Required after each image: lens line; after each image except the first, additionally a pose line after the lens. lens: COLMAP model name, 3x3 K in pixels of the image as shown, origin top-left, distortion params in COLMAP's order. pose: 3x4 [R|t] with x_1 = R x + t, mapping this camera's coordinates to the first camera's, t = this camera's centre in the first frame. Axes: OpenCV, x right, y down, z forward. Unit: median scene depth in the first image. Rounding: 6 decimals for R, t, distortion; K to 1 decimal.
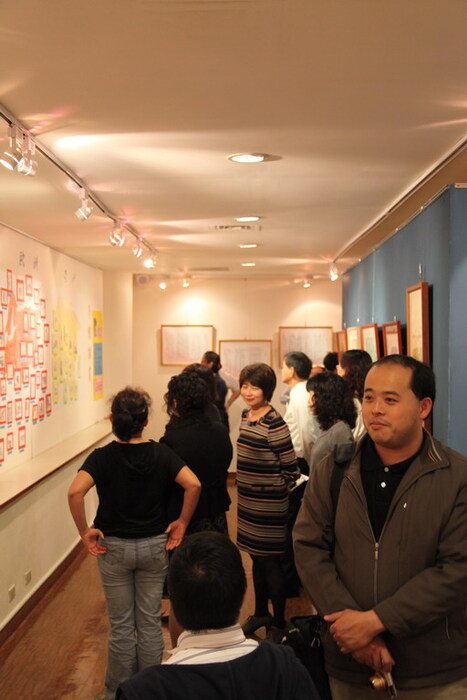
lens RADIAL K [[959.8, 0, 234.5], [0, 959.8, 357.2], [0, 0, 1]] dist [0.001967, 0.000000]
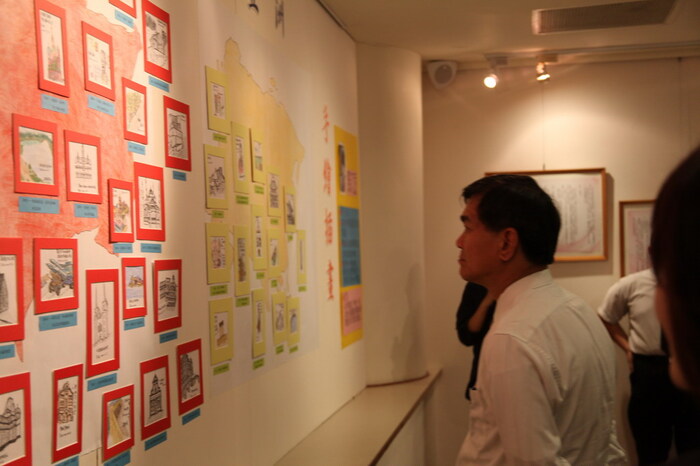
lens RADIAL K [[1183.7, 0, 344.0], [0, 1183.7, 237.5], [0, 0, 1]] dist [0.257419, 0.000000]
pose [[0.989763, -0.027913, -0.139963, -0.086370], [0.023710, 0.999219, -0.031610, 0.017042], [0.140736, 0.027967, 0.989652, 0.583882]]
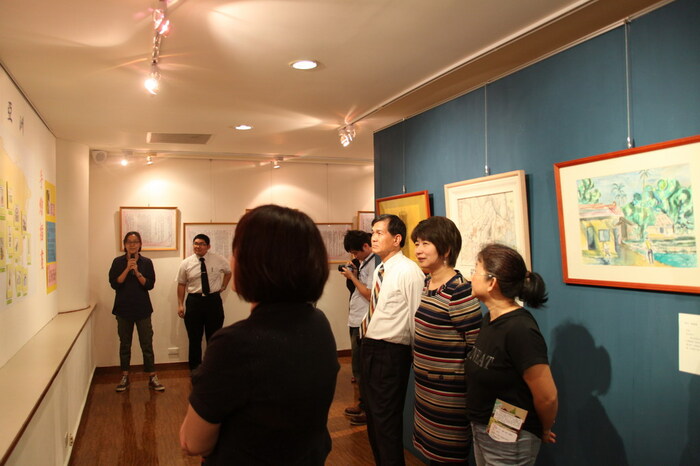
lens RADIAL K [[580.5, 0, 343.2], [0, 580.5, 233.1], [0, 0, 1]] dist [-0.119354, 0.035332]
pose [[0.932141, -0.006510, 0.362036, -0.099896], [0.018919, 0.999348, -0.030741, 0.016414], [-0.361600, 0.035504, 0.931657, 0.553942]]
